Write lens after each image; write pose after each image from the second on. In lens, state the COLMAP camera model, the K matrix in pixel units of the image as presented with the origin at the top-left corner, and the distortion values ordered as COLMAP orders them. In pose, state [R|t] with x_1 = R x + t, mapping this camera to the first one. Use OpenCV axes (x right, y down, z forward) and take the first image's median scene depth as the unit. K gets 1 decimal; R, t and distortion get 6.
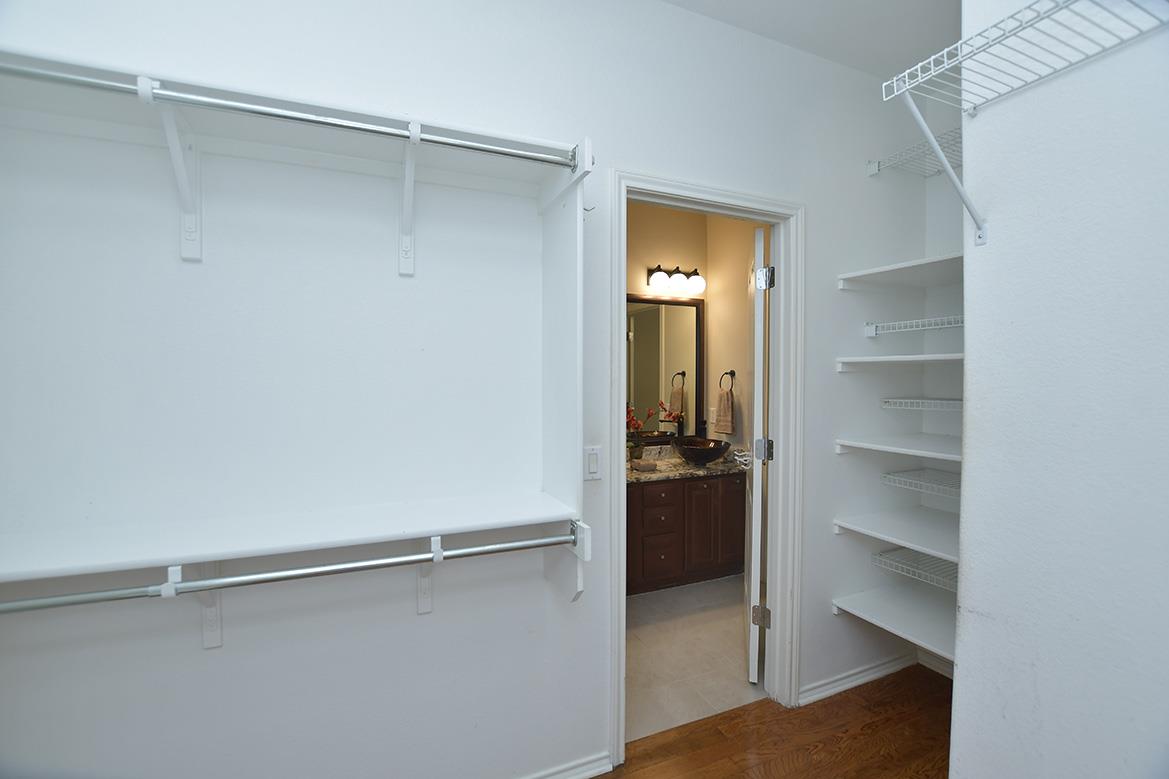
lens RADIAL K [[479.9, 0, 543.9], [0, 479.9, 380.0], [0, 0, 1]] dist [-0.002373, 0.000070]
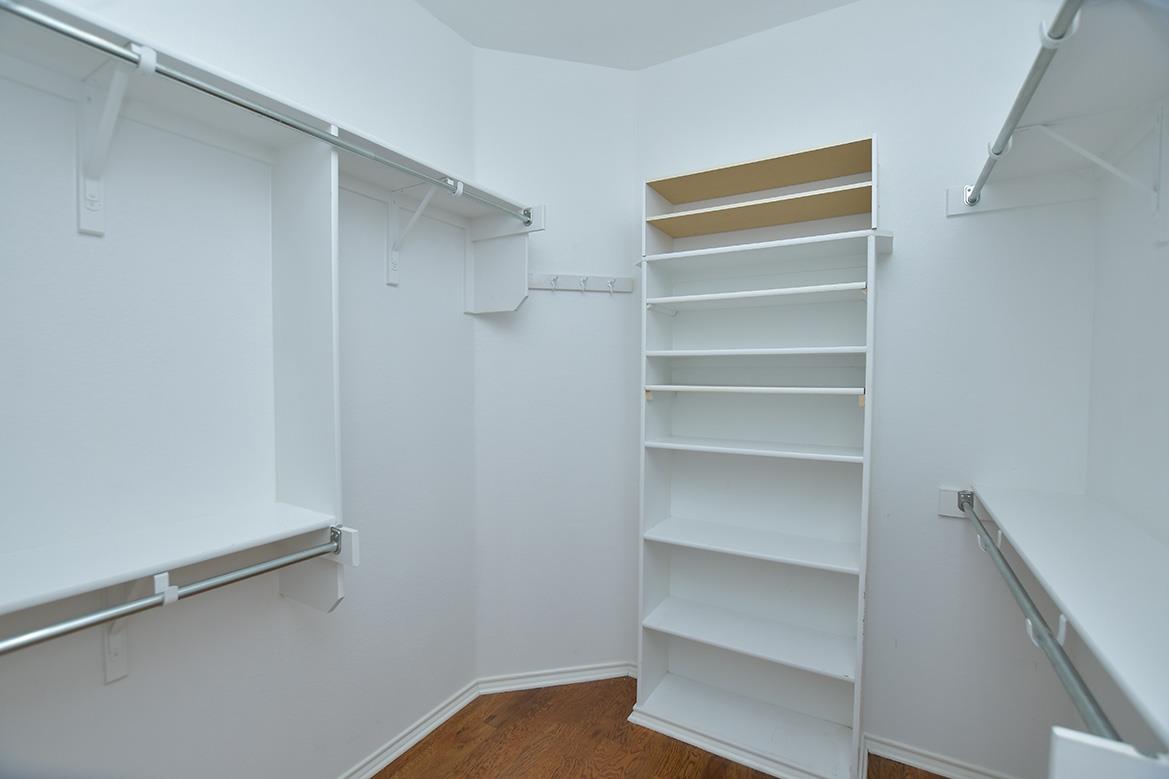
lens RADIAL K [[512.0, 0, 579.2], [0, 512.0, 392.4], [0, 0, 1]] dist [-0.029792, 0.000870]
pose [[0.793230, -0.022775, 0.608495, -0.173425], [0.002677, 0.999421, 0.033917, 0.000553], [-0.608916, -0.025275, 0.792832, -0.065330]]
